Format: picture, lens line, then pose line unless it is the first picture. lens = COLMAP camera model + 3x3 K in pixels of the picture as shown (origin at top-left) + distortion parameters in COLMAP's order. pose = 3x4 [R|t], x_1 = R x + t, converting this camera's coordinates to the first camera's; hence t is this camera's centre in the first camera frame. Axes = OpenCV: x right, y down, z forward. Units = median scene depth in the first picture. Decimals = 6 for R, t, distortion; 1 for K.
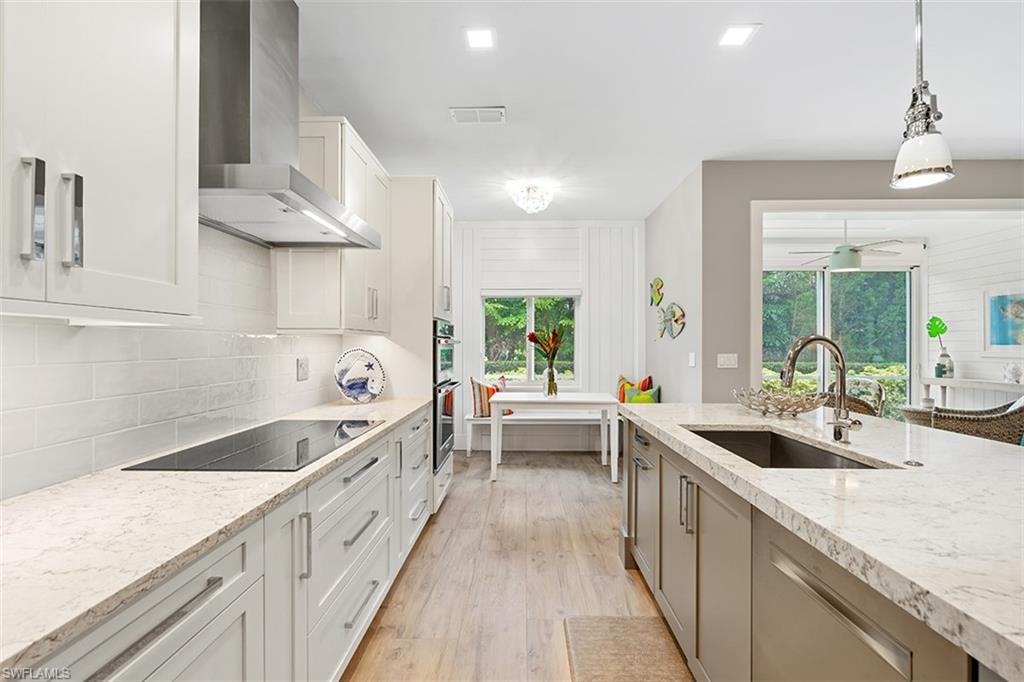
lens RADIAL K [[459.9, 0, 512.0], [0, 459.9, 341.0], [0, 0, 1]] dist [-0.014044, 0.000183]
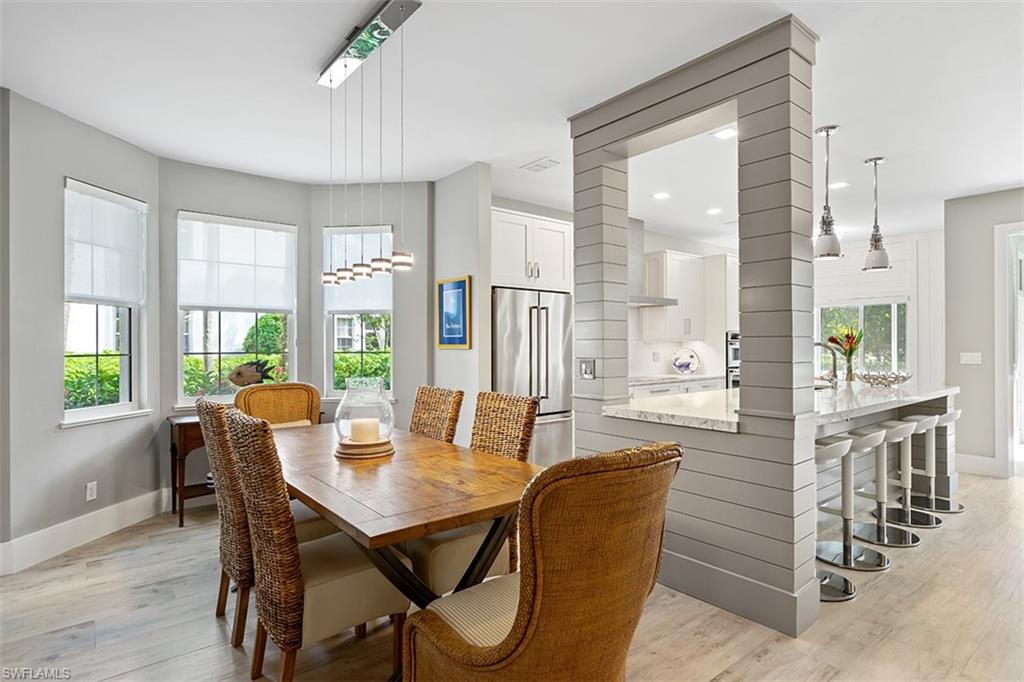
lens RADIAL K [[535.6, 0, 510.6], [0, 535.6, 344.6], [0, 0, 1]] dist [0.000985, 0.000248]
pose [[0.646903, -0.002356, -0.762568, 0.899874], [0.010308, 0.999931, 0.005655, -0.017098], [0.762502, -0.011519, 0.646883, -1.031145]]
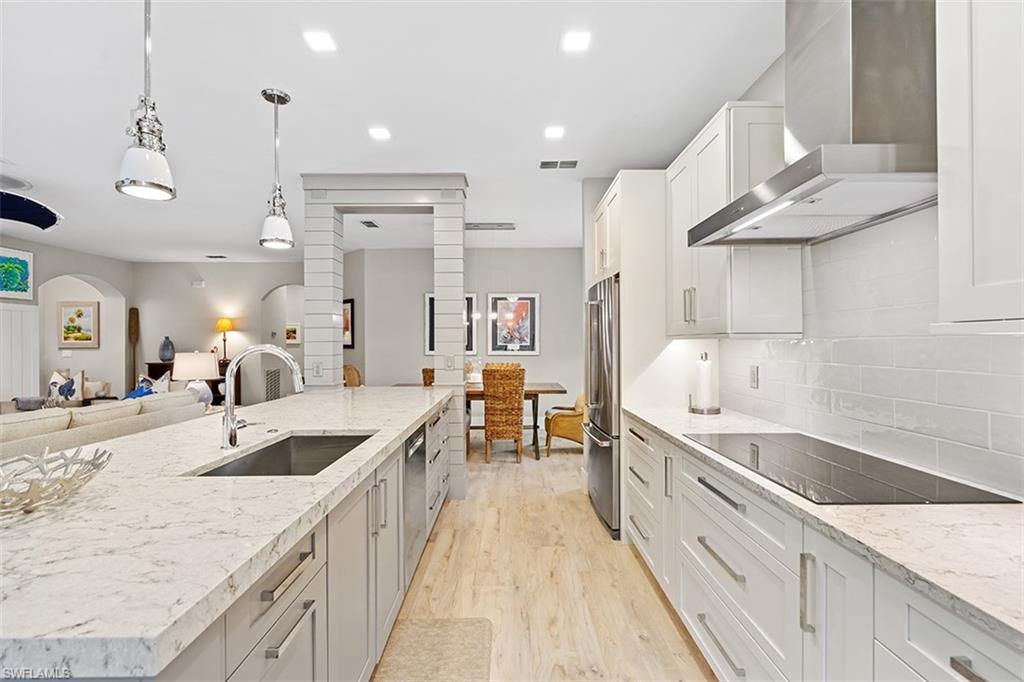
lens RADIAL K [[459.2, 0, 512.1], [0, 459.2, 343.8], [0, 0, 1]] dist [-0.003049, 0.000366]
pose [[-0.999621, 0.004696, -0.027136, 0.055150], [0.004945, 0.999946, -0.009110, 0.000195], [0.027092, -0.009241, -0.999590, 1.088984]]
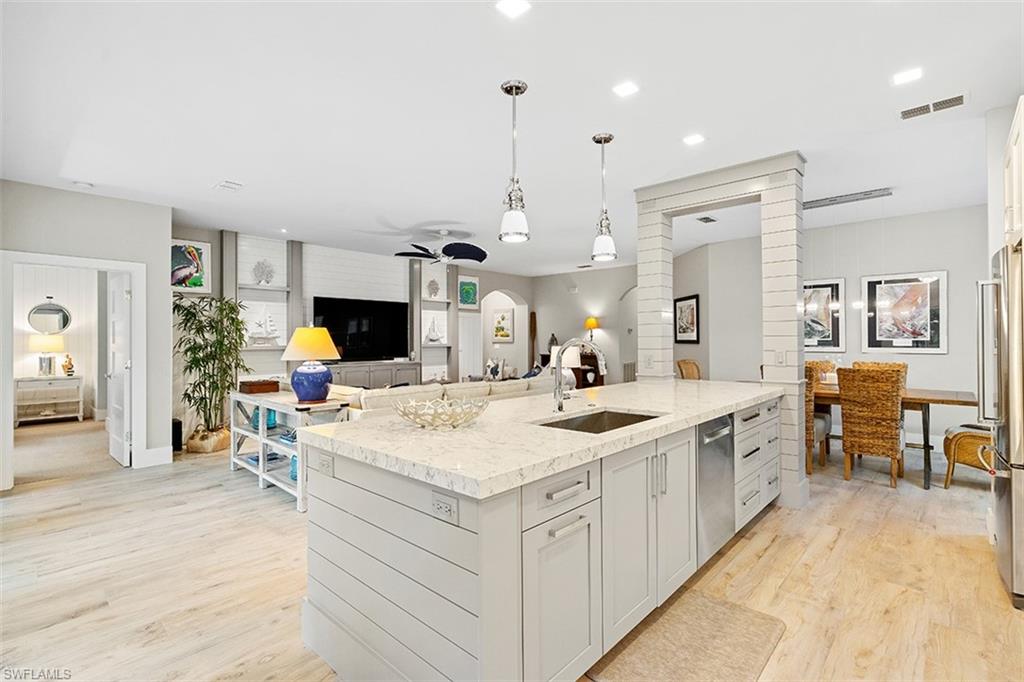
lens RADIAL K [[475.2, 0, 512.8], [0, 475.2, 339.0], [0, 0, 1]] dist [0.000995, 0.000295]
pose [[-0.749902, 0.006664, 0.661515, -0.094066], [-0.001651, 0.999927, -0.011945, 0.005448], [-0.661546, -0.010050, -0.749837, 1.181124]]
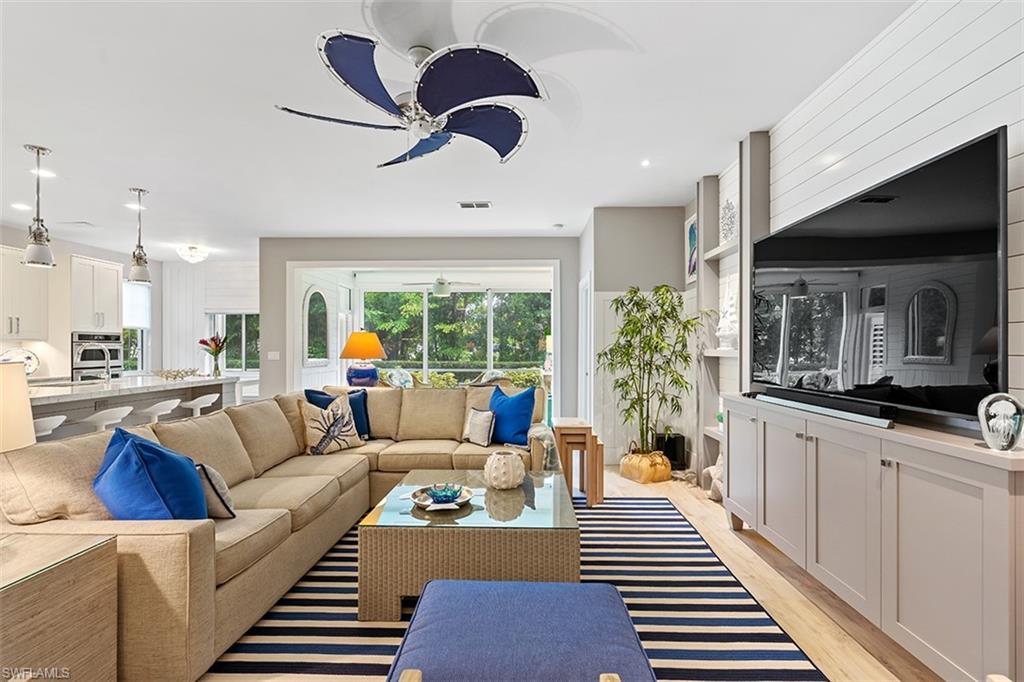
lens RADIAL K [[475.6, 0, 516.9], [0, 475.6, 347.2], [0, 0, 1]] dist [-0.000418, 0.000206]
pose [[0.999960, -0.000249, 0.008913, 1.580070], [0.000159, 0.999949, 0.010055, -0.007099], [-0.008915, -0.010053, 0.999910, -0.900512]]
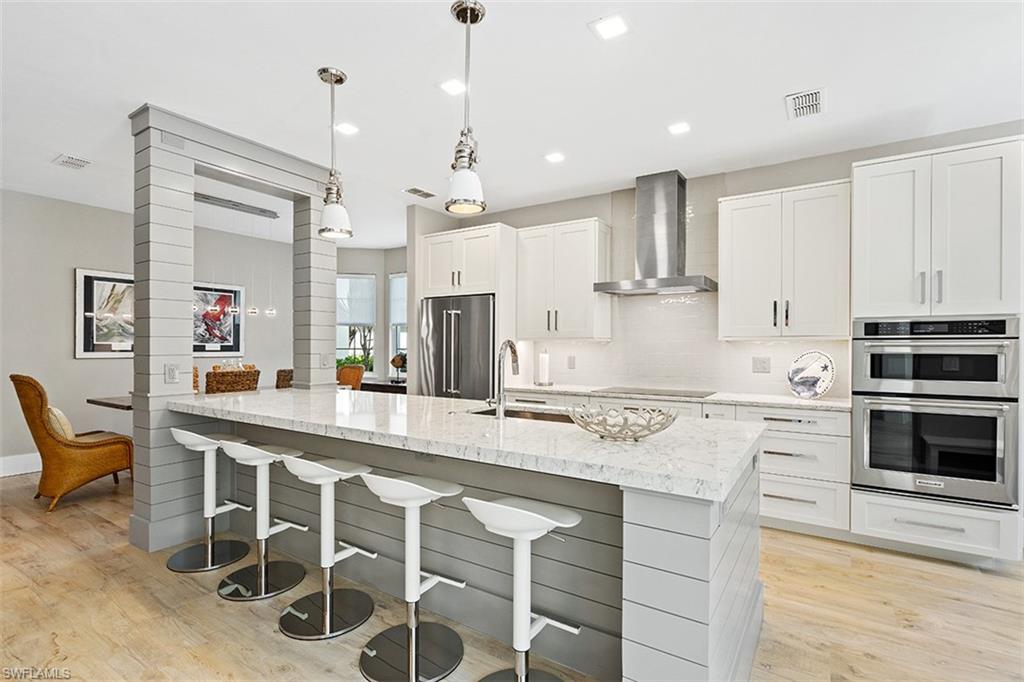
lens RADIAL K [[484.2, 0, 512.3], [0, 484.2, 350.0], [0, 0, 1]] dist [-0.001117, -0.000042]
pose [[-0.530855, 0.001464, -0.847461, 1.005925], [0.003128, 0.999995, -0.000232, 0.011204], [0.847457, -0.002774, -0.530857, 0.942052]]
